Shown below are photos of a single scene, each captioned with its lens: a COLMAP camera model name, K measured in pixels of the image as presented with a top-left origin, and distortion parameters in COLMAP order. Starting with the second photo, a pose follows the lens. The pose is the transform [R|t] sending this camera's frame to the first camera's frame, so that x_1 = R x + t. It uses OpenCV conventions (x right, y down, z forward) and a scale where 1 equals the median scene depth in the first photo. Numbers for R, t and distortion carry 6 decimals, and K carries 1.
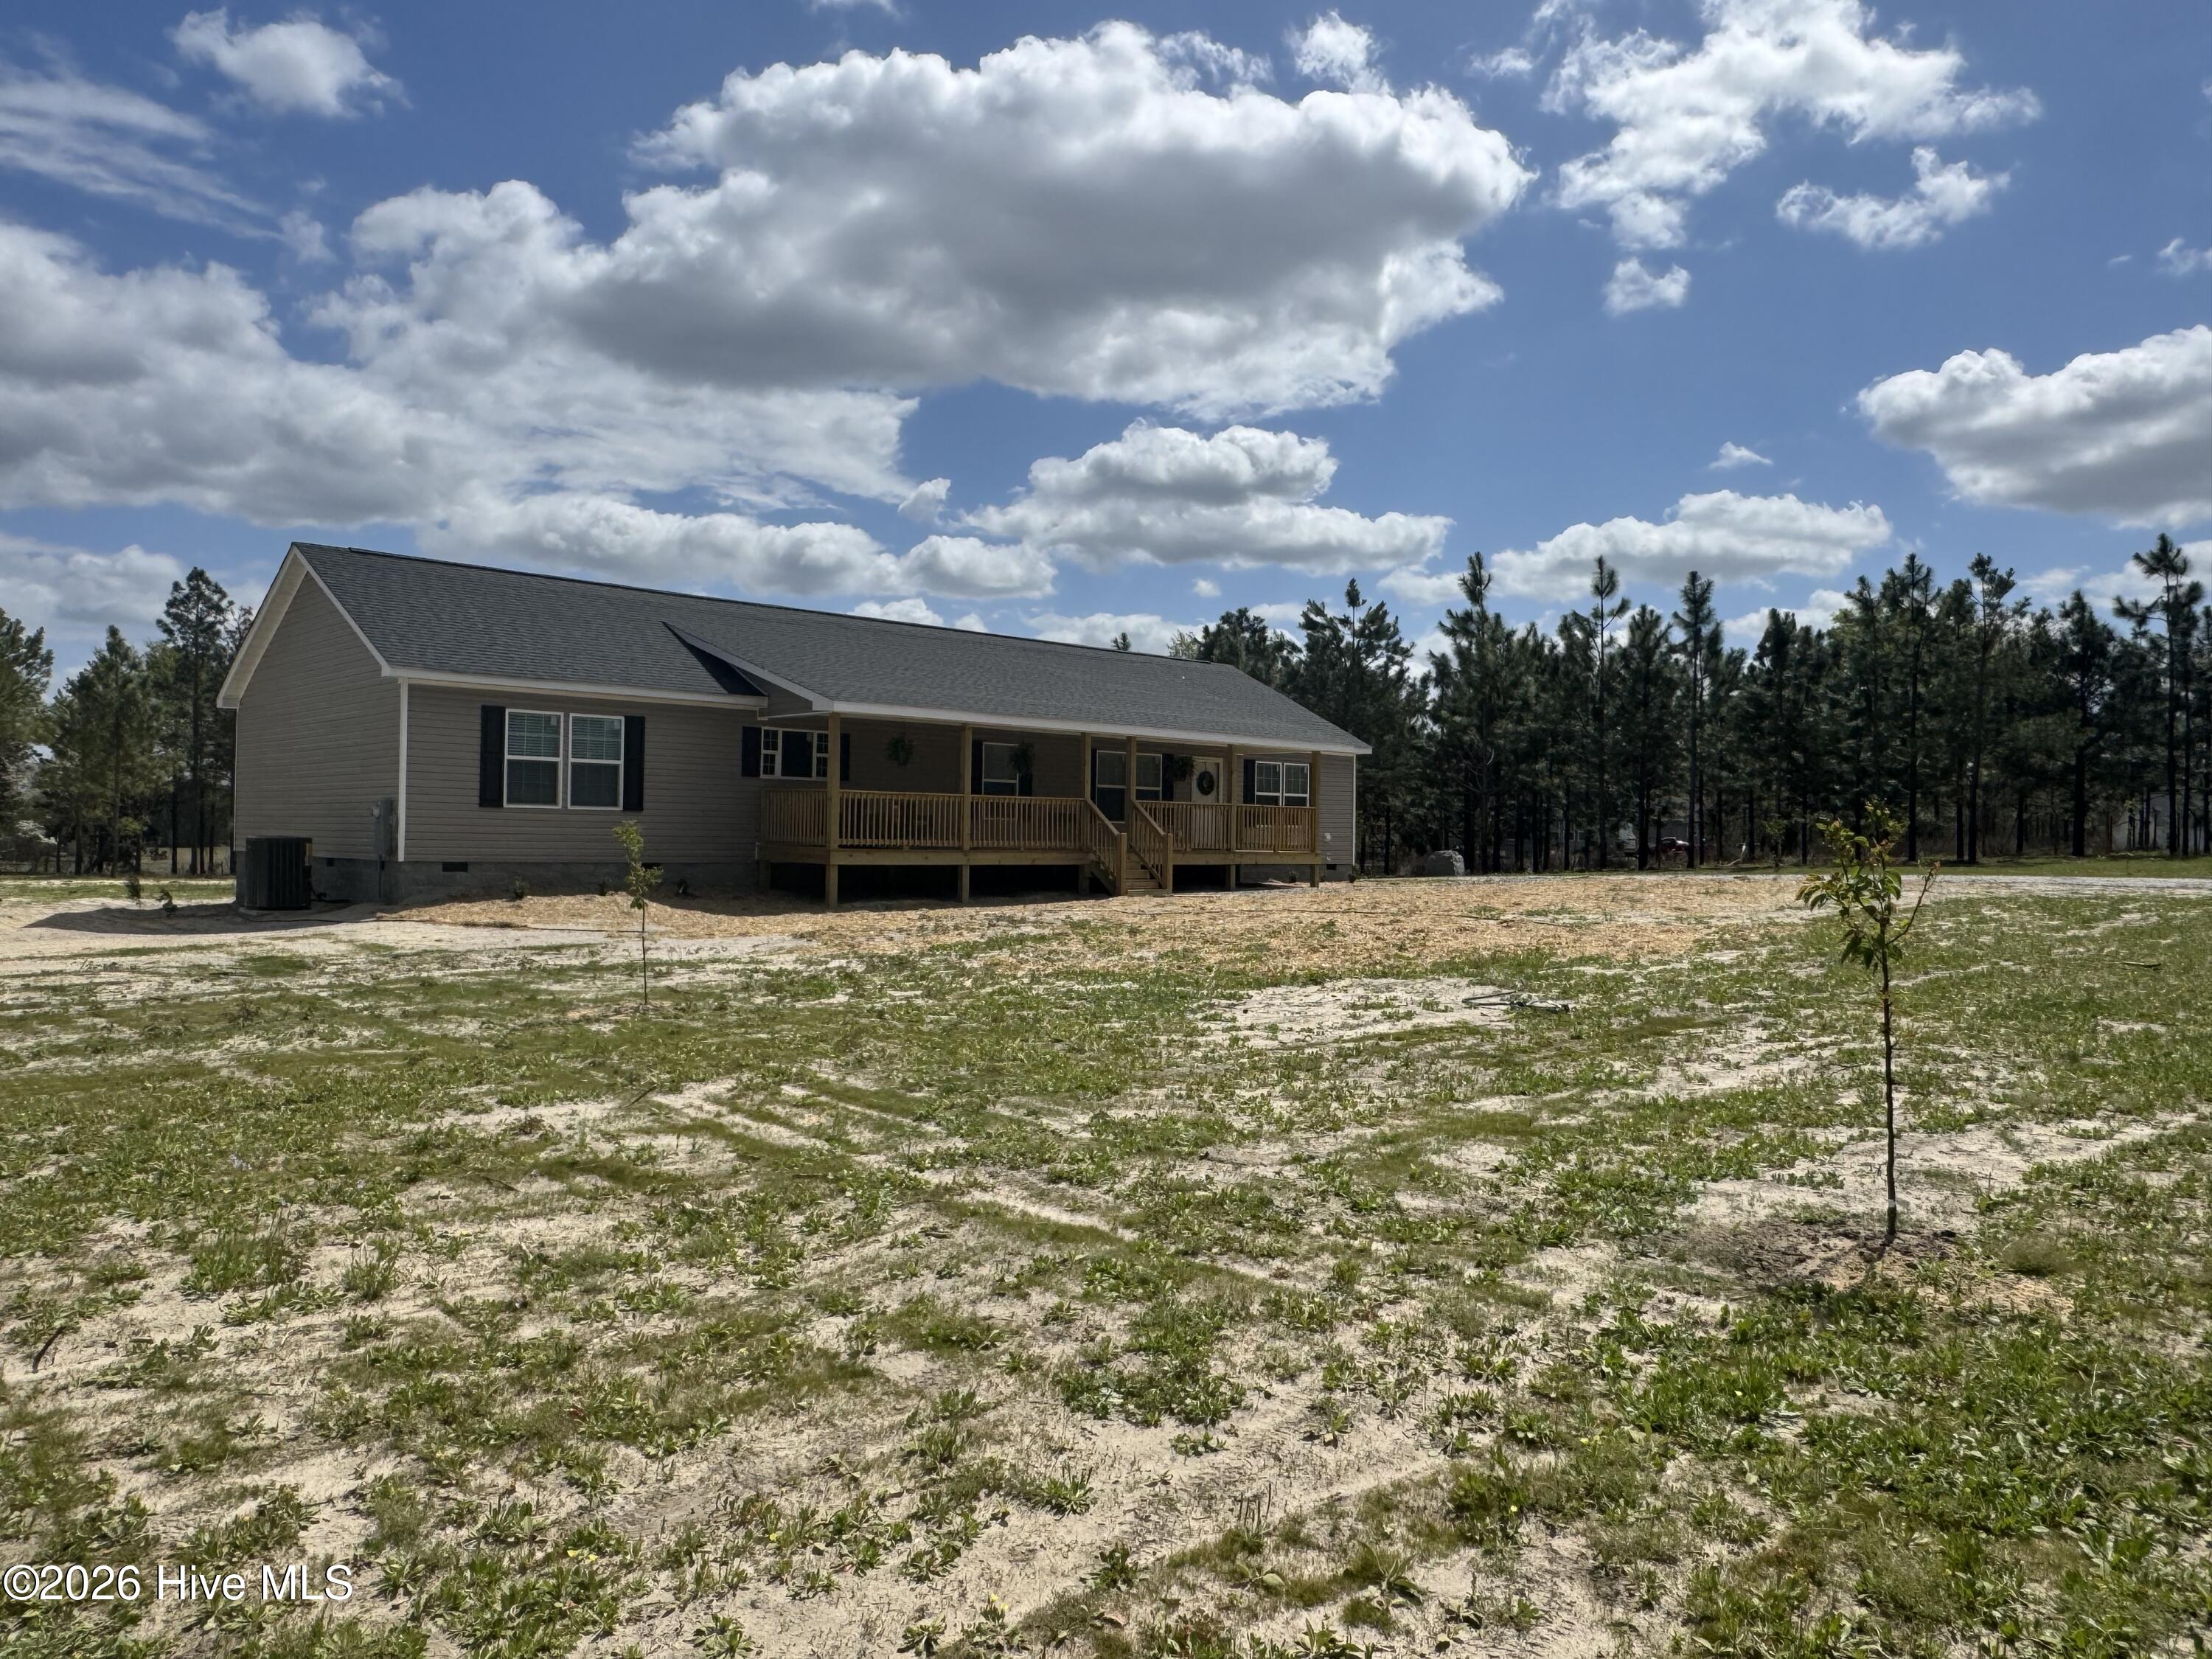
lens RADIAL K [[1588.7, 0, 1114.0], [0, 1588.7, 882.0], [0, 0, 1]] dist [0.000640, -0.012291]
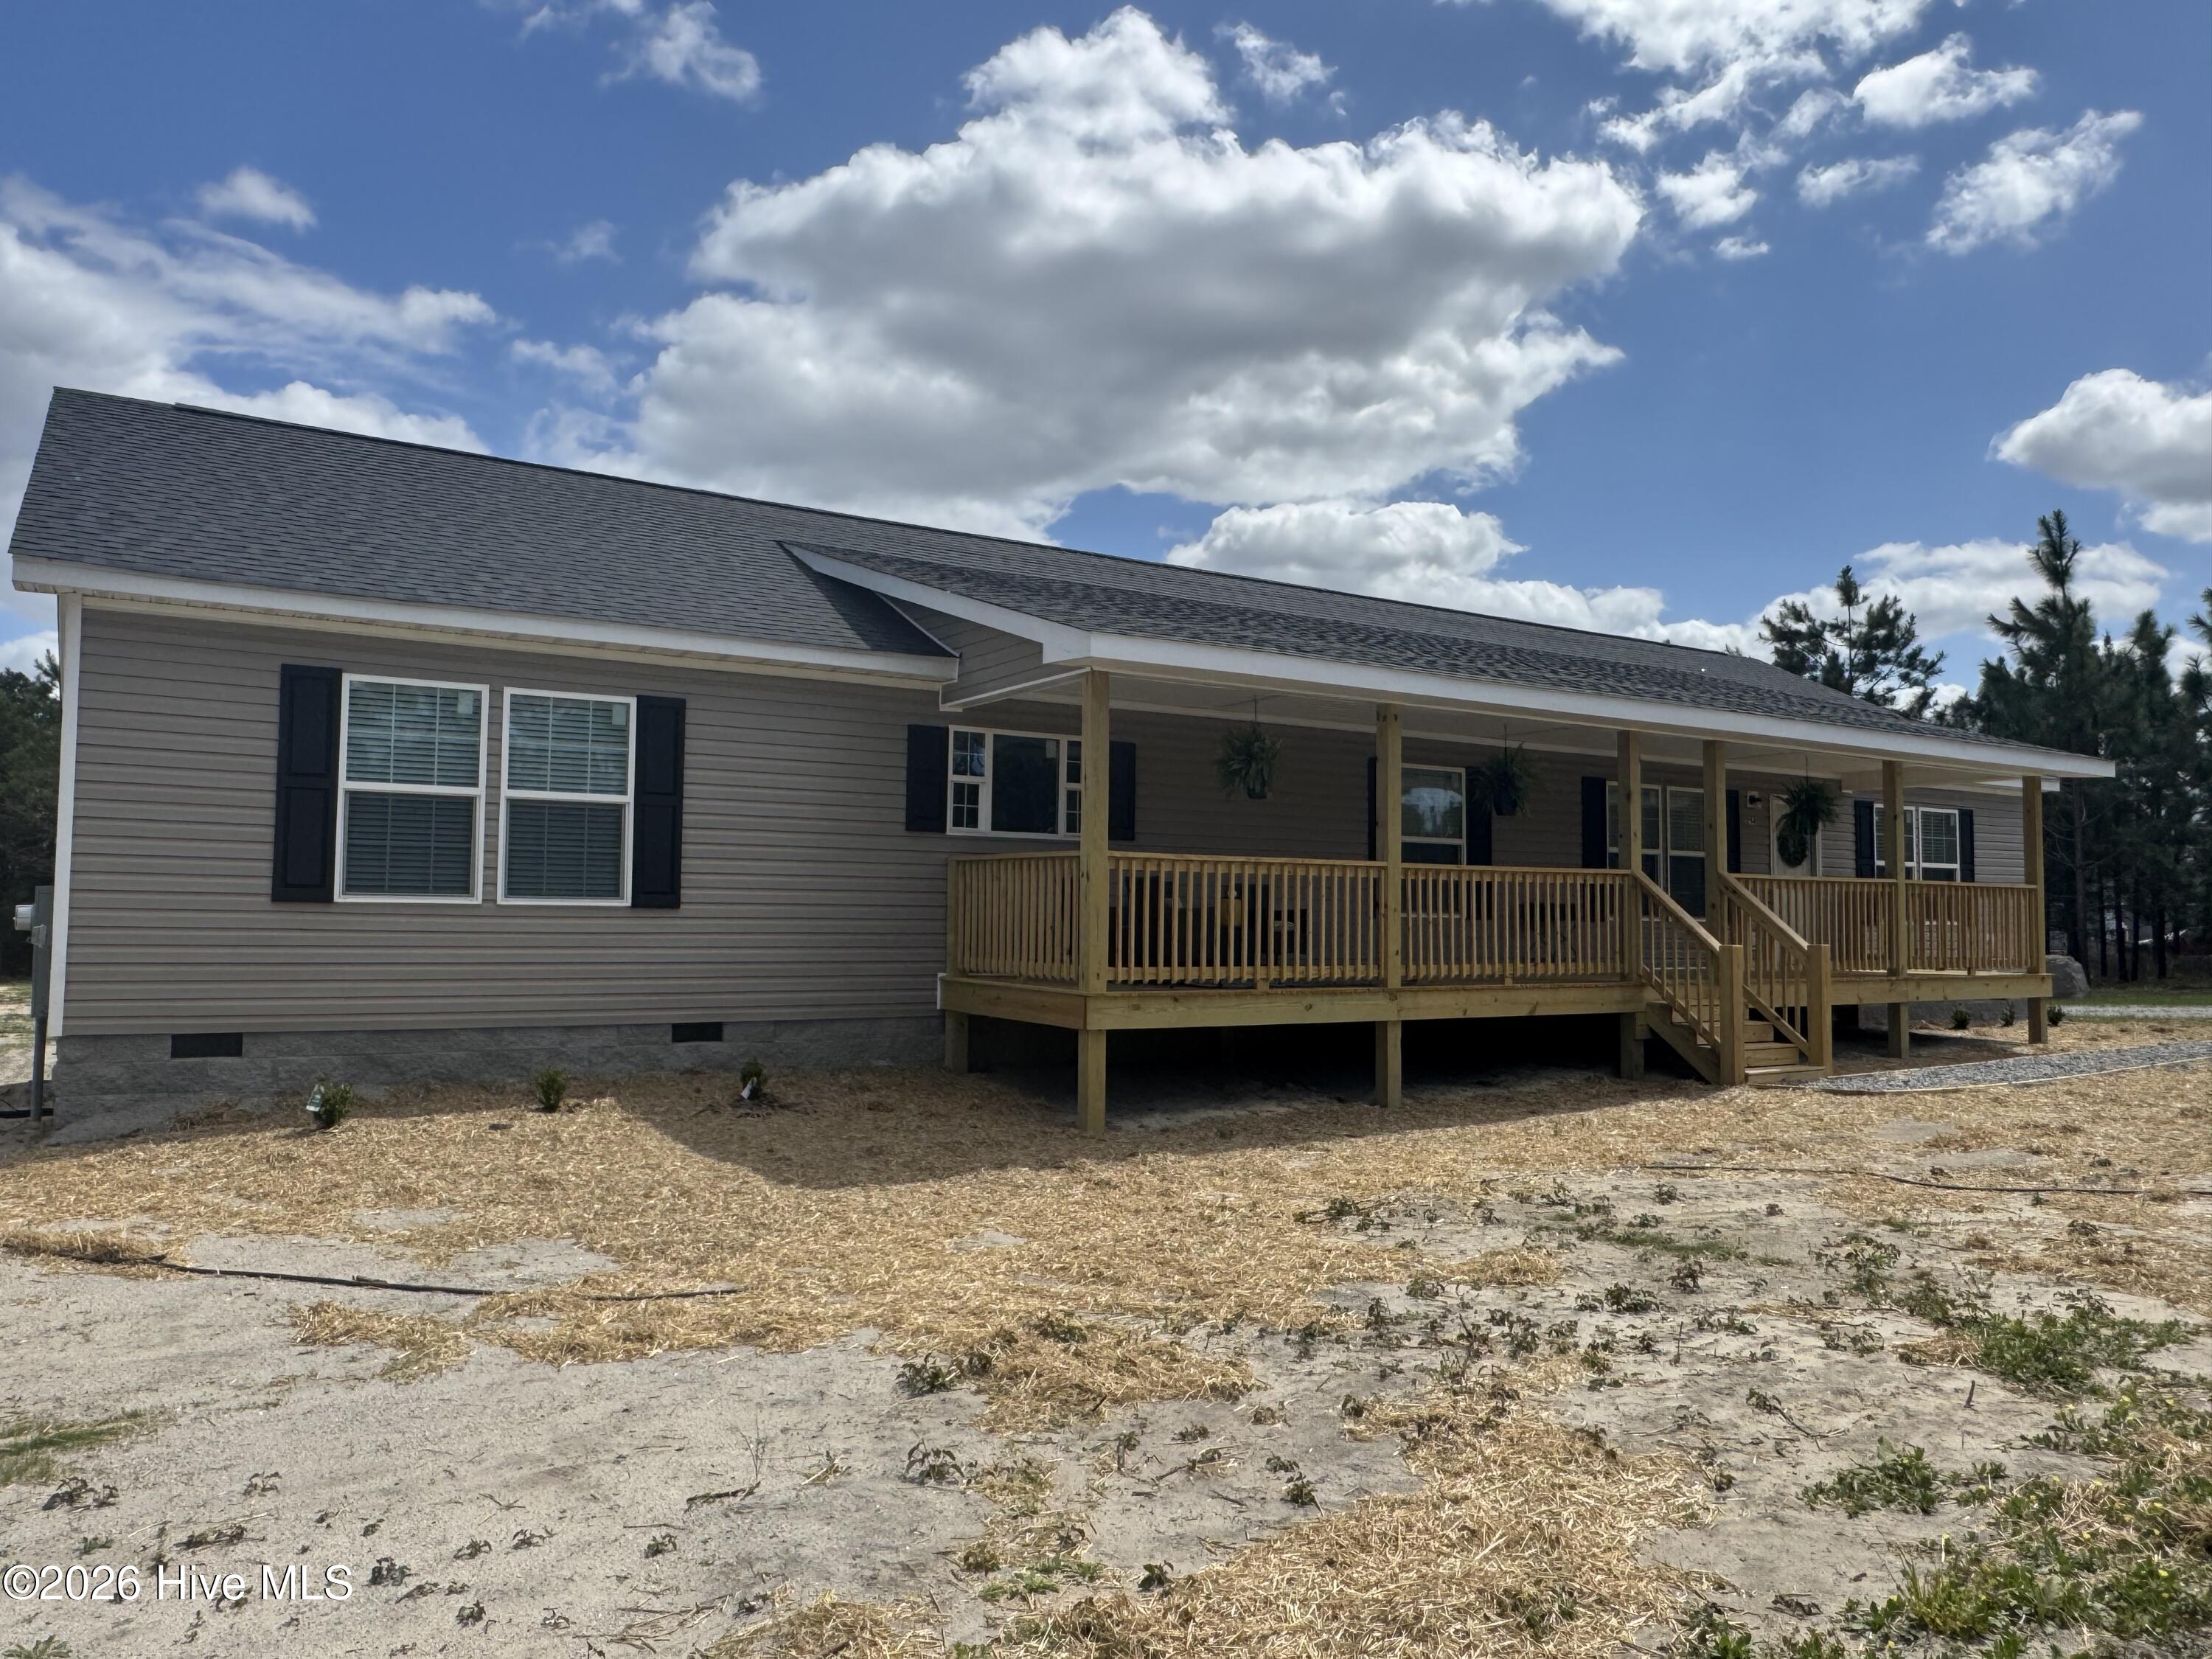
lens RADIAL K [[1588.7, 0, 1091.9], [0, 1588.7, 826.2], [0, 0, 1]] dist [0.000640, -0.012291]
pose [[0.980427, -0.022451, -0.195601, -0.041746], [0.003728, 0.995416, -0.095571, -0.010784], [0.196850, 0.092971, 0.976016, 0.260113]]
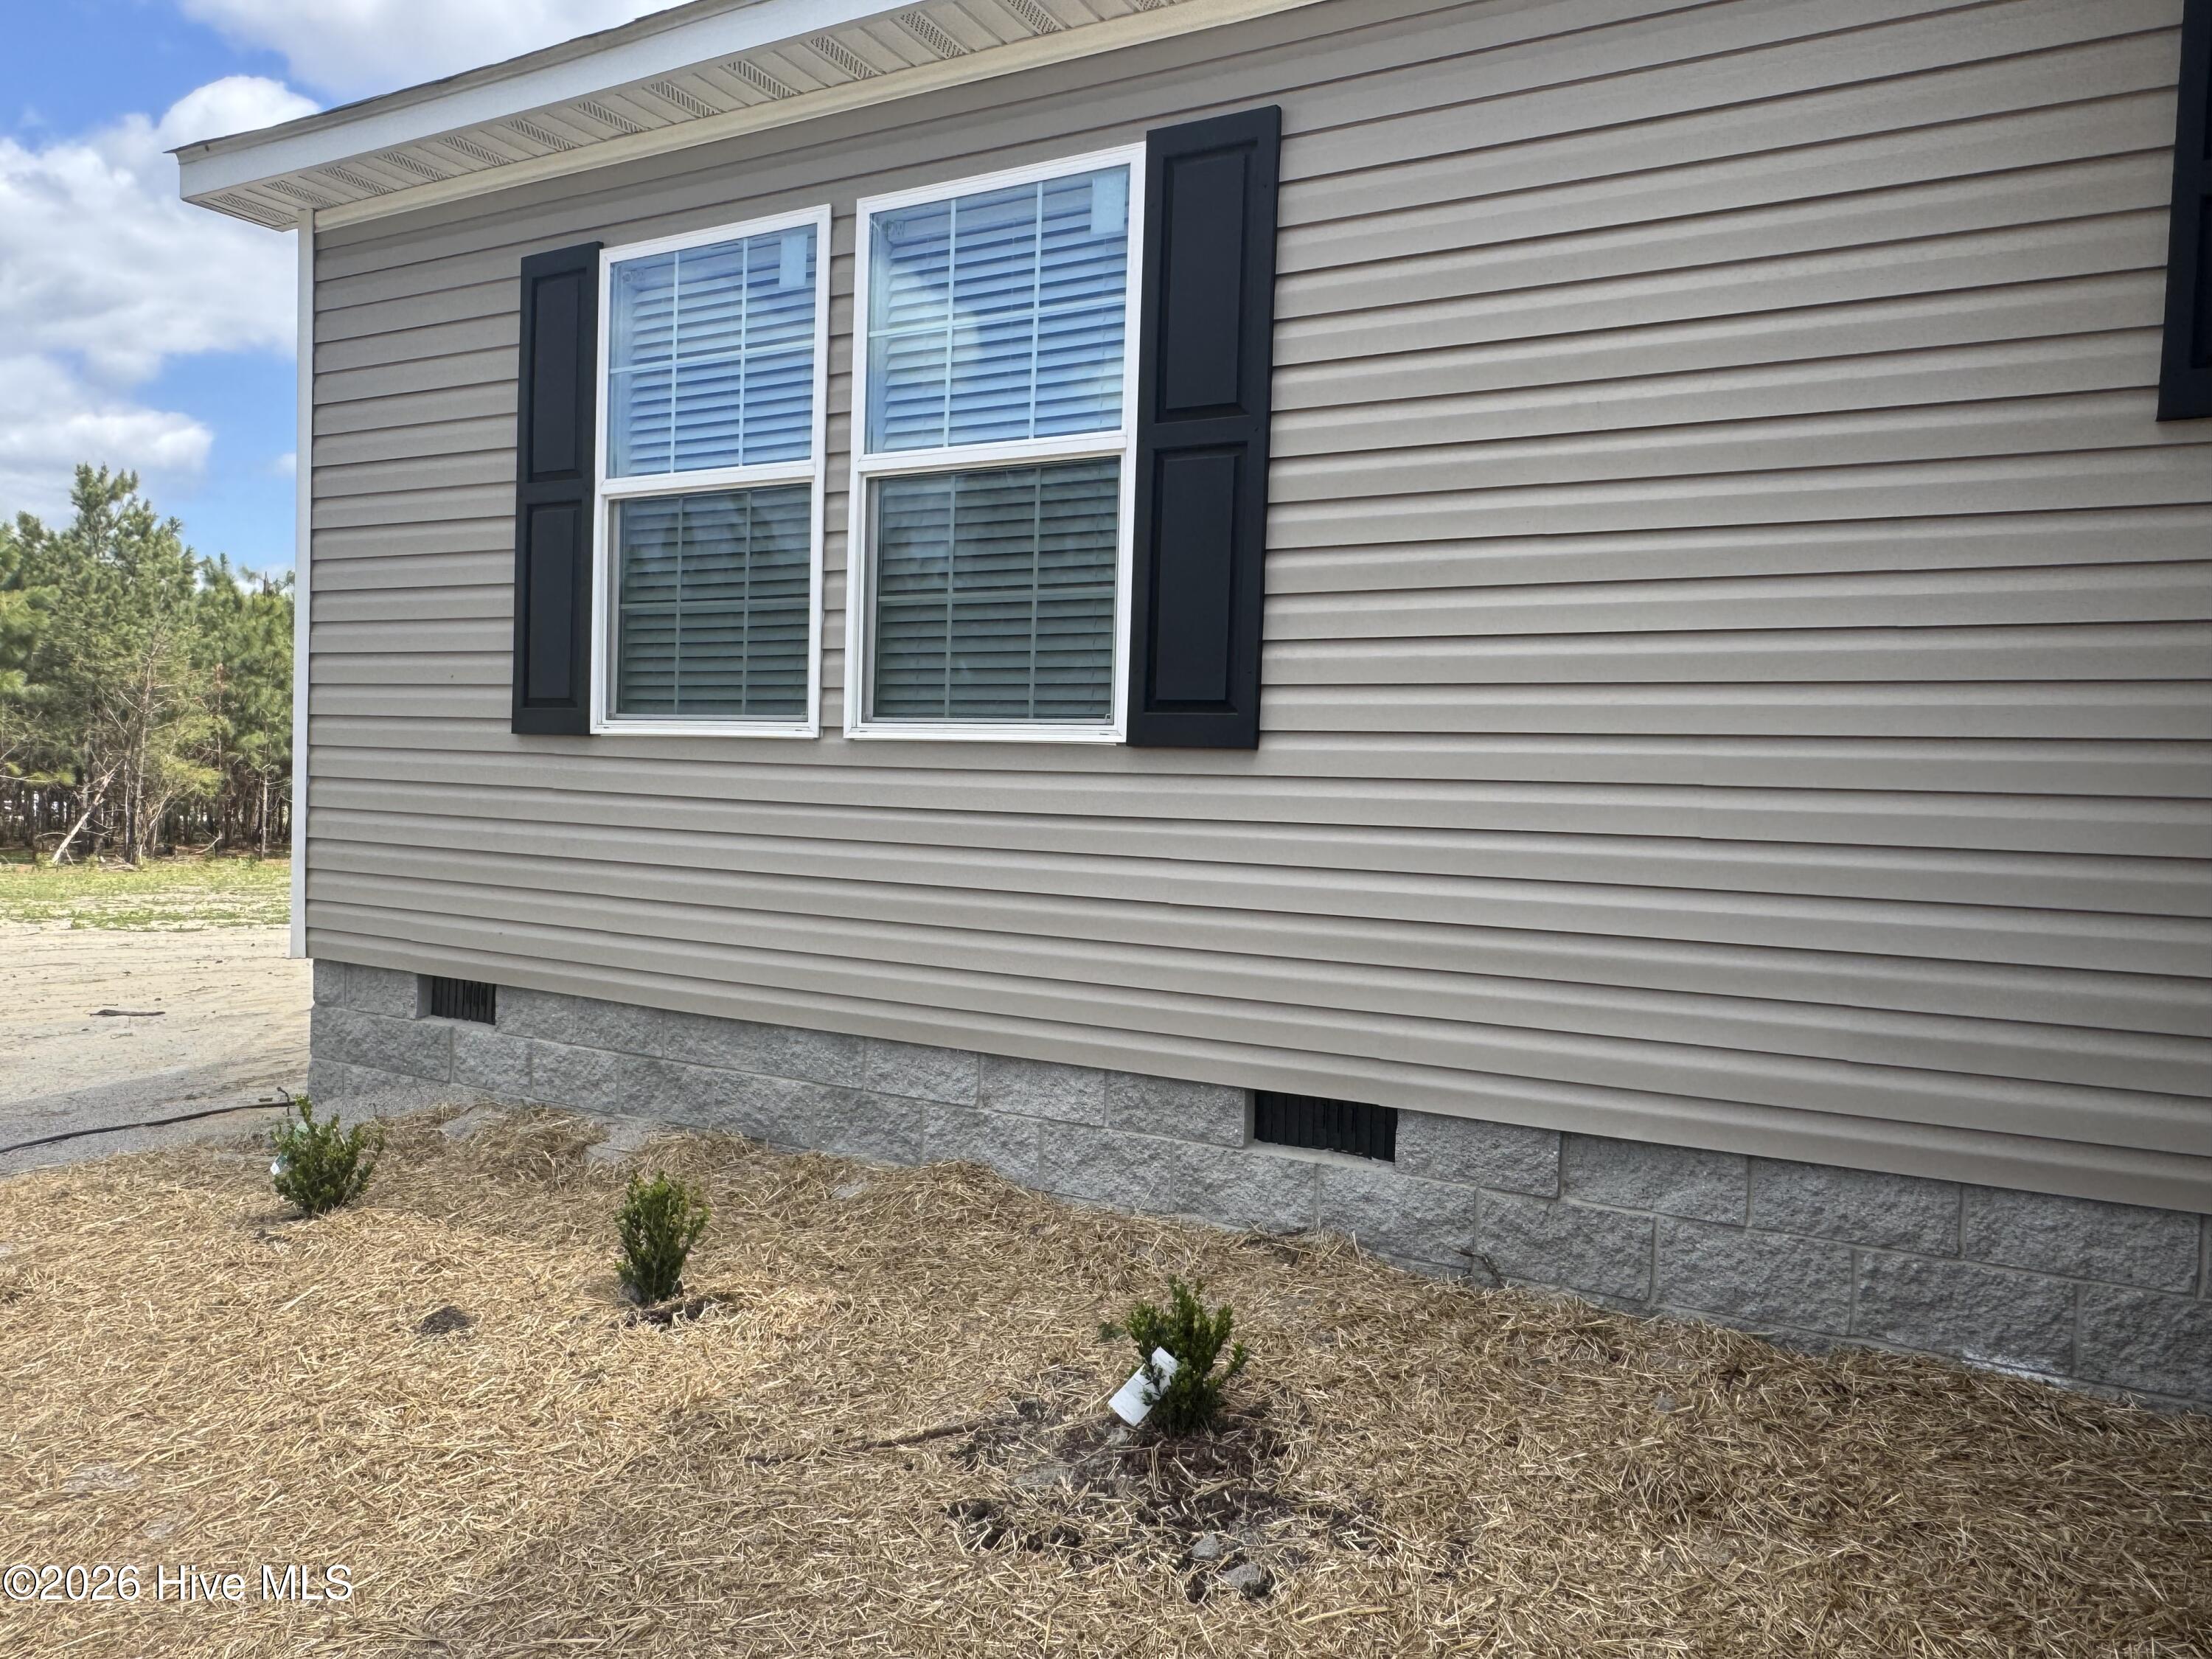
lens RADIAL K [[1588.7, 0, 1083.1], [0, 1588.7, 848.1], [0, 0, 1]] dist [0.000640, -0.012291]
pose [[0.291204, 0.032830, -0.956097, -0.070136], [-0.050640, 0.998539, 0.018863, -0.016545], [0.955320, 0.042923, 0.292441, 0.419672]]
